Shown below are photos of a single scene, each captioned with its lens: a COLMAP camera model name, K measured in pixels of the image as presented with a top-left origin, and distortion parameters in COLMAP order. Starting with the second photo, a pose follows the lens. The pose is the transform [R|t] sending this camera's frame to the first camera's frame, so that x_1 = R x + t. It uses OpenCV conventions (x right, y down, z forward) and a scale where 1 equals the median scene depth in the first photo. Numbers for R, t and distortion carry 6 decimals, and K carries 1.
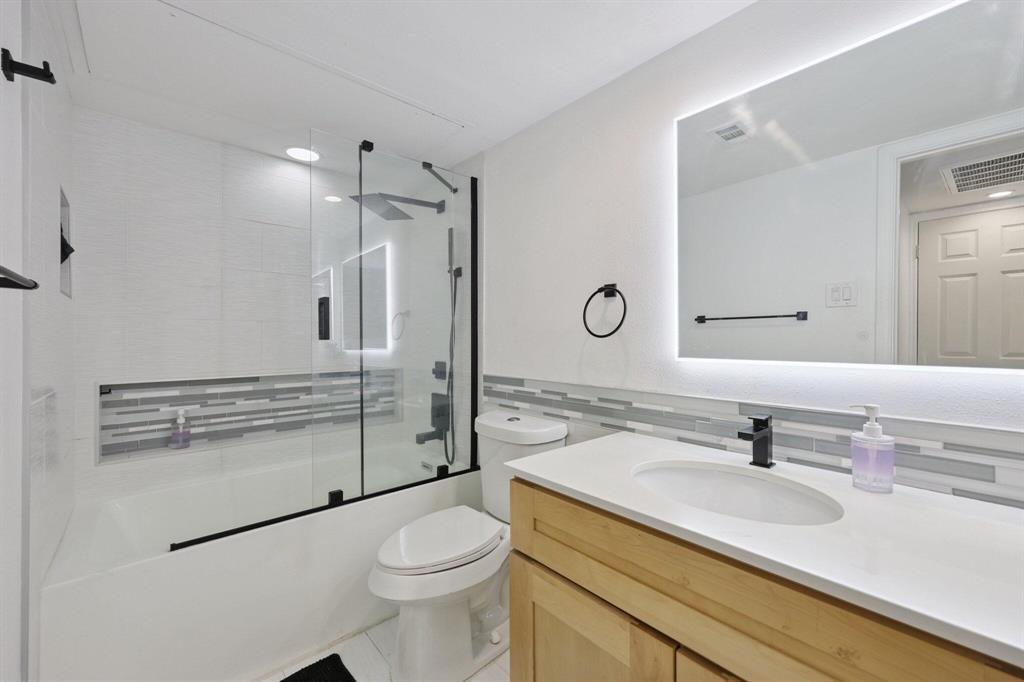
lens RADIAL K [[415.9, 0, 515.3], [0, 415.9, 342.3], [0, 0, 1]] dist [0.003661, 0.000537]
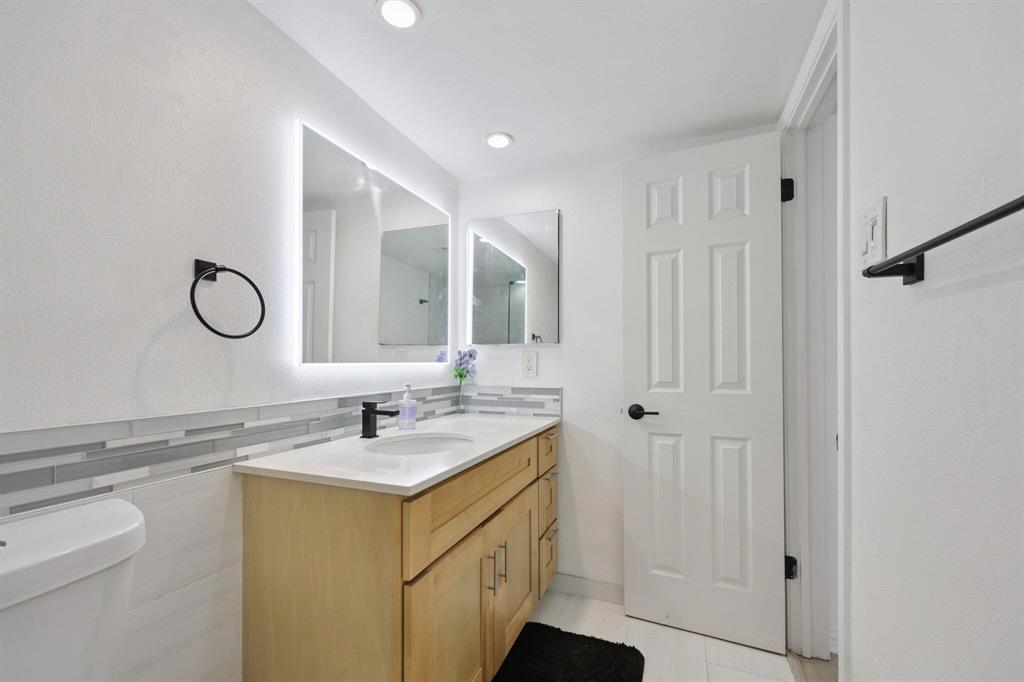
lens RADIAL K [[415.9, 0, 517.2], [0, 415.9, 350.0], [0, 0, 1]] dist [0.003661, 0.000537]
pose [[-0.449346, 0.007247, 0.893329, -0.697037], [-0.011015, 0.999846, -0.013651, 0.013287], [-0.893290, -0.015974, -0.449197, 0.958715]]
